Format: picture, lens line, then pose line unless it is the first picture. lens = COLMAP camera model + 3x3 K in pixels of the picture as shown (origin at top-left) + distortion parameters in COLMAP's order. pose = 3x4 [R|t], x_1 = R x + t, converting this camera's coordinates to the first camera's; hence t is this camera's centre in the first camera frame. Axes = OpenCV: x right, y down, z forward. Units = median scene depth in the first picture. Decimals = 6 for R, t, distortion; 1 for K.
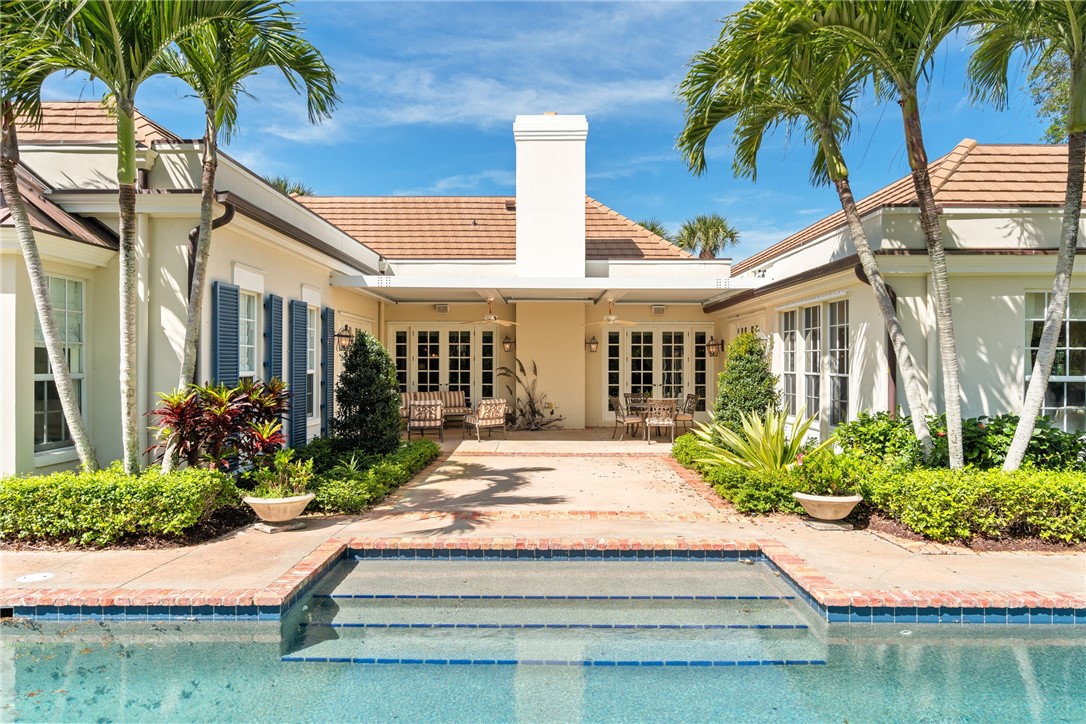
lens RADIAL K [[711.0, 0, 546.4], [0, 711.0, 364.3], [0, 0, 1]] dist [0.008246, 0.000755]
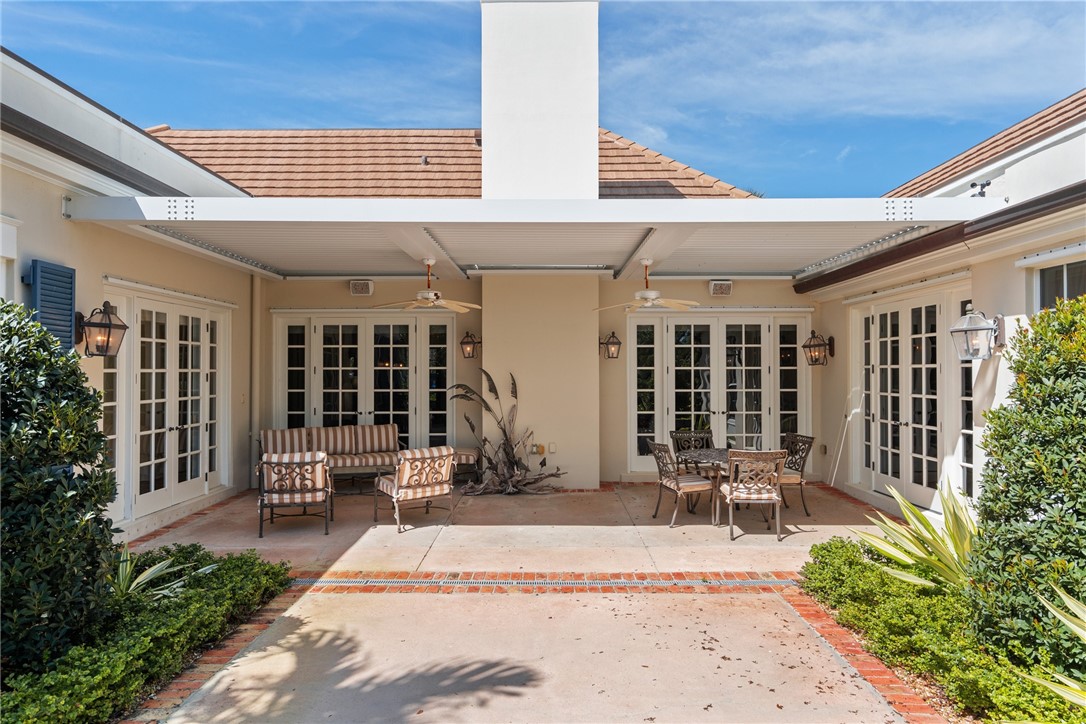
lens RADIAL K [[711.0, 0, 538.2], [0, 711.0, 363.9], [0, 0, 1]] dist [0.008246, 0.000755]
pose [[0.999904, -0.003857, -0.013318, 0.011301], [0.003677, 0.999901, -0.013548, -0.004696], [0.013369, 0.013498, 0.999820, 0.403254]]
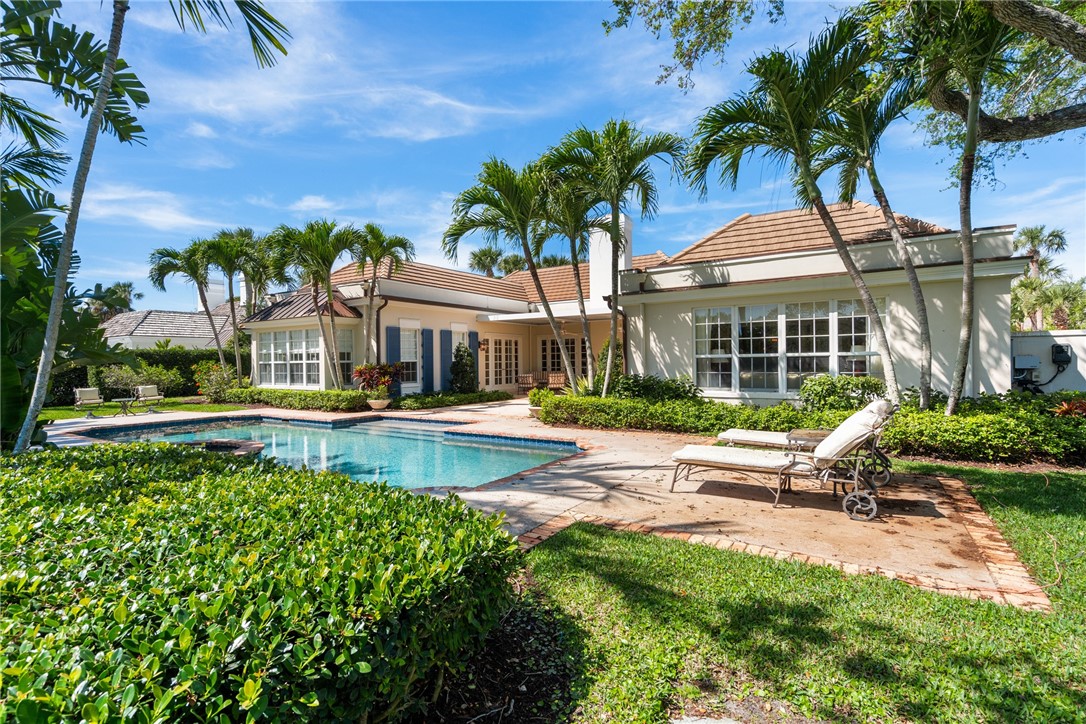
lens RADIAL K [[508.1, 0, 543.0], [0, 508.1, 362.7], [0, 0, 1]] dist [-0.000023, 0.000017]
pose [[0.846079, -0.014048, -0.532873, 0.539459], [0.016299, 0.999867, -0.000480, 0.016303], [0.532809, -0.008280, 0.846195, -0.171325]]
